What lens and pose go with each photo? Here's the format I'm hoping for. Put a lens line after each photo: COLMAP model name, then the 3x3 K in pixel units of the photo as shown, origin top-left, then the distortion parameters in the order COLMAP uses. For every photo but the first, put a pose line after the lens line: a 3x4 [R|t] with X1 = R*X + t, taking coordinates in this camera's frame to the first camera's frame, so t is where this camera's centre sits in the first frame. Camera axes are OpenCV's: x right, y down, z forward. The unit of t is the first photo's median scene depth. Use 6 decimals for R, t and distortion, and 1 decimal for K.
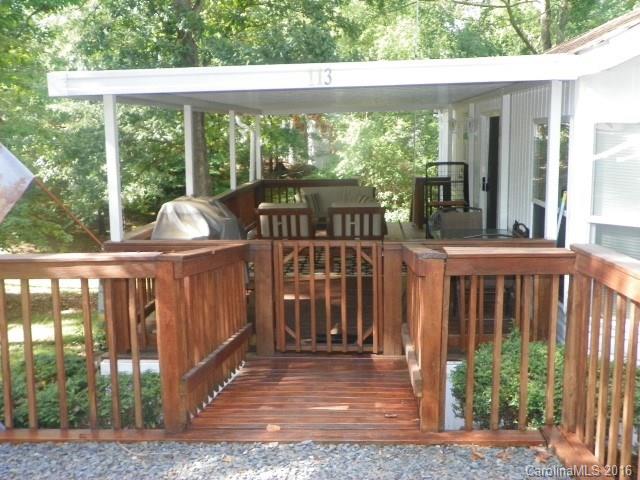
lens RADIAL K [[707.0, 0, 320.9], [0, 707.0, 241.4], [0, 0, 1]] dist [0.002804, 0.000000]
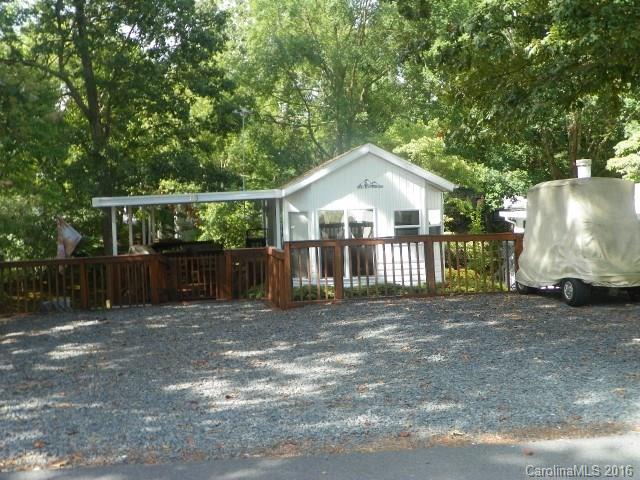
lens RADIAL K [[707.0, 0, 321.3], [0, 707.0, 238.1], [0, 0, 1]] dist [0.002804, 0.000000]
pose [[0.980848, -0.031034, 0.192285, -0.008700], [0.051693, 0.993298, -0.103376, 0.042545], [-0.187788, 0.111336, 0.975879, -0.324046]]
